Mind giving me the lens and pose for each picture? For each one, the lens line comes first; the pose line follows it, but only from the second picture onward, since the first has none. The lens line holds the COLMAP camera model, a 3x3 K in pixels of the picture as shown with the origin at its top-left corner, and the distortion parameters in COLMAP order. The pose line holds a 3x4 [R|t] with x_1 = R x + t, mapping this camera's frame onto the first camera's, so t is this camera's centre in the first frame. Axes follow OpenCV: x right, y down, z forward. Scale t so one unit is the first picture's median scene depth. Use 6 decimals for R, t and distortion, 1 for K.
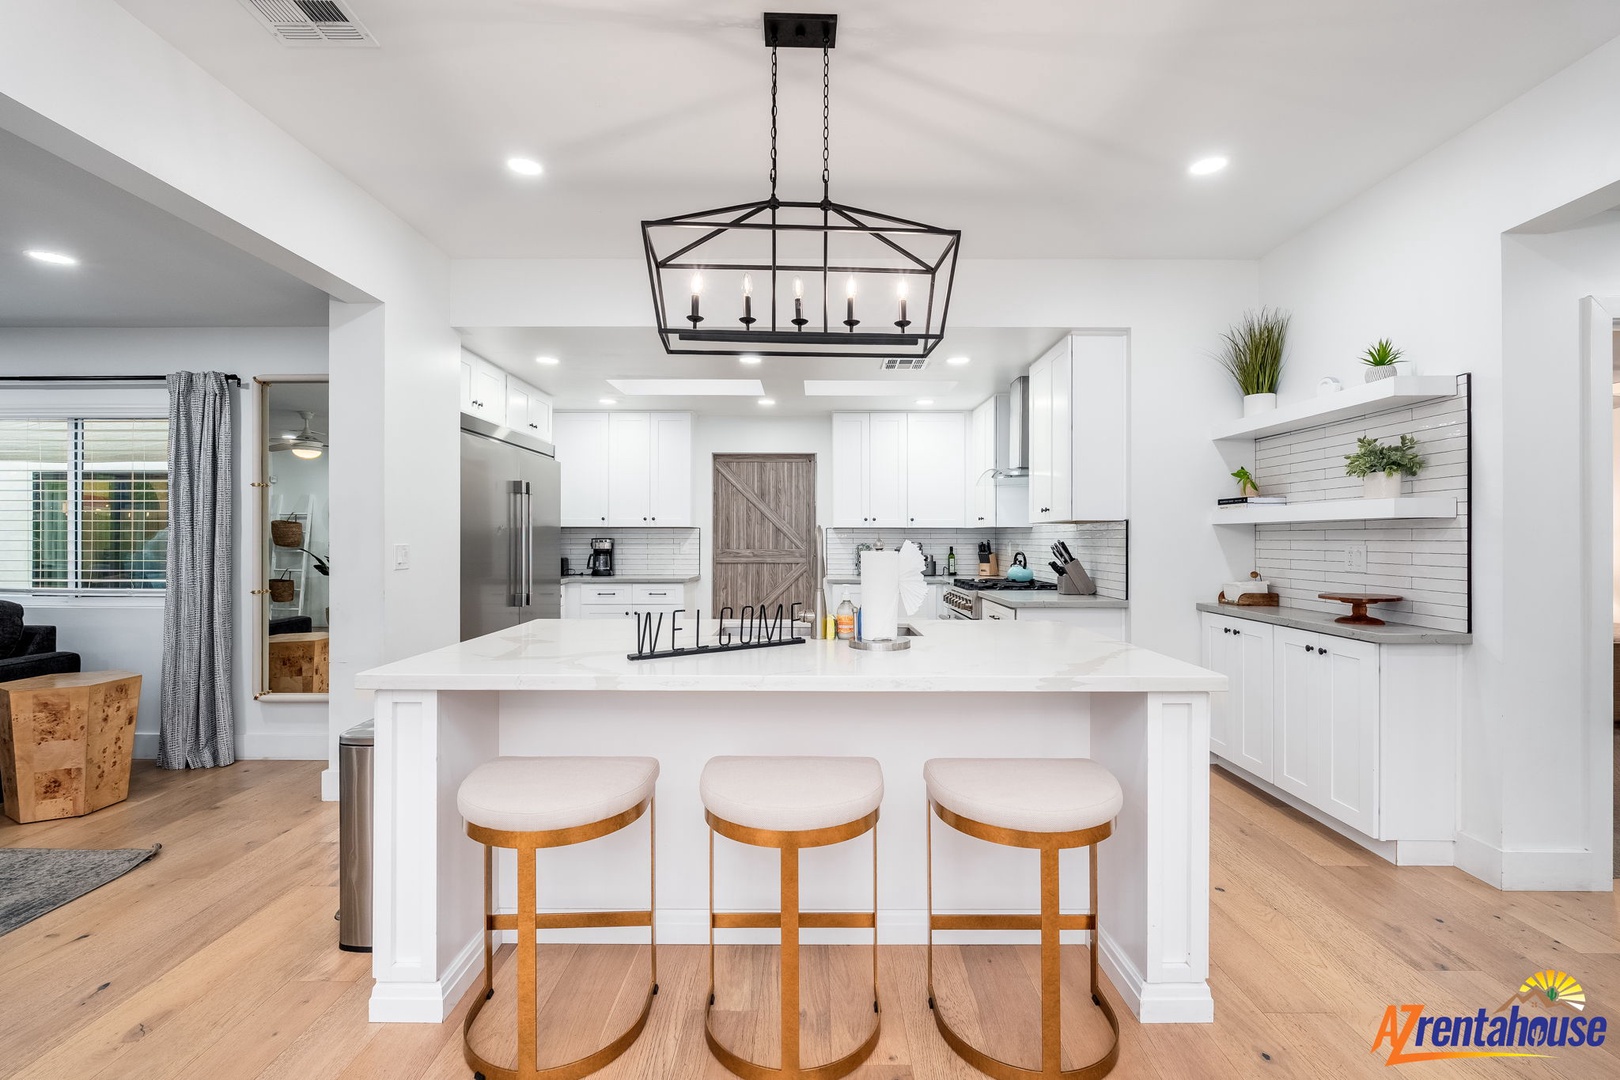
lens RADIAL K [[705.8, 0, 810.0], [0, 705.8, 540.0], [0, 0, 1]] dist [-0.003769, -0.000095]
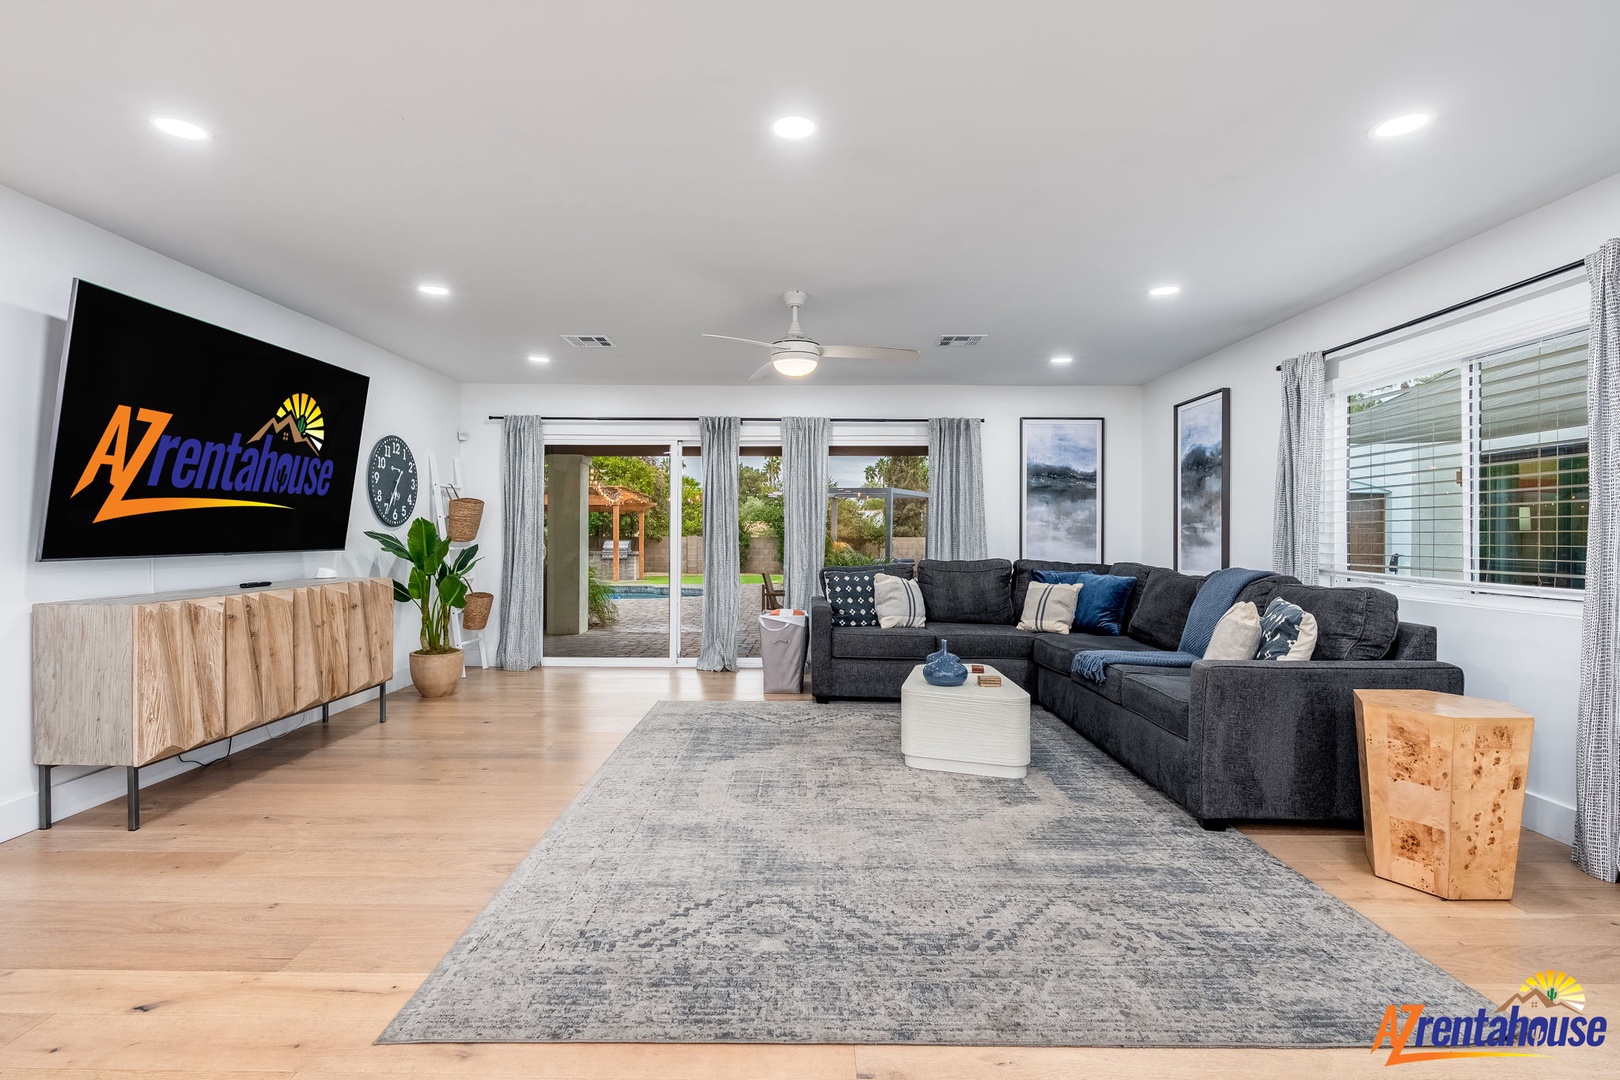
lens RADIAL K [[782.6, 0, 809.9], [0, 782.6, 532.6], [0, 0, 1]] dist [0.000146, -0.000251]
pose [[-0.003208, -0.004990, -0.999982, -0.231577], [-0.003708, 0.999981, -0.004978, 0.027601], [0.999988, 0.003692, -0.003226, 0.342889]]
